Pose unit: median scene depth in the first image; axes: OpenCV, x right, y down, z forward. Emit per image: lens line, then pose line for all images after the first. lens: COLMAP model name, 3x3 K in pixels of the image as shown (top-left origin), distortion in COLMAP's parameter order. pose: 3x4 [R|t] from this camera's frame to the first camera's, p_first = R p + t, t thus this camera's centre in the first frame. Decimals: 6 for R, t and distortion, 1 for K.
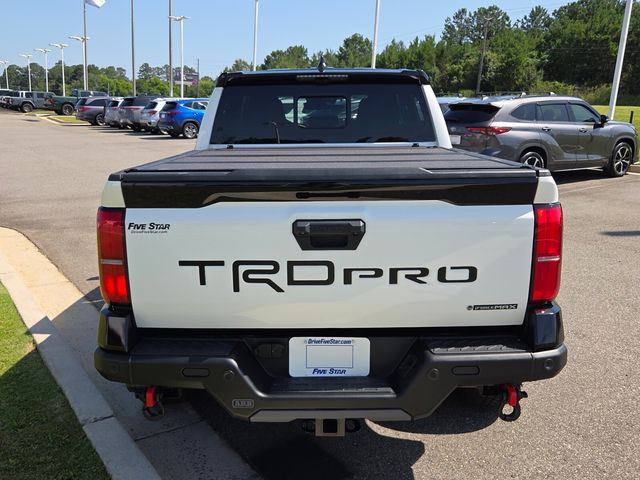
lens RADIAL K [[581.5, 0, 315.5], [0, 581.5, 238.2], [0, 0, 1]] dist [0.048632, -0.025726]
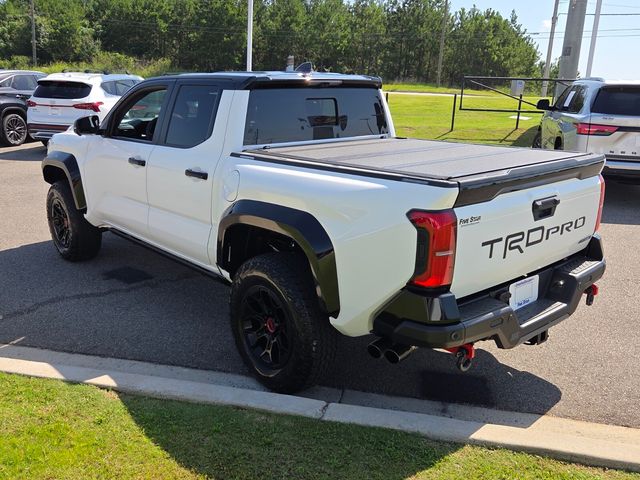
lens RADIAL K [[581.5, 0, 315.5], [0, 581.5, 238.2], [0, 0, 1]] dist [0.048632, -0.025726]
pose [[0.740942, -0.159627, 0.652322, -1.235368], [0.126505, 0.987127, 0.097865, -0.133211], [-0.659546, 0.010010, 0.751597, 0.234069]]
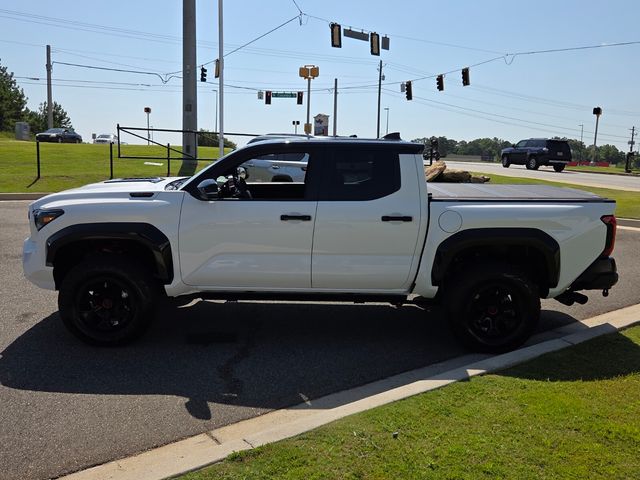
lens RADIAL K [[581.5, 0, 315.5], [0, 581.5, 238.2], [0, 0, 1]] dist [0.048632, -0.025726]
pose [[-0.025739, -0.169473, 0.985199, -2.558221], [0.189321, 0.966864, 0.171265, -0.570697], [-0.981578, 0.190927, 0.007198, 2.094457]]
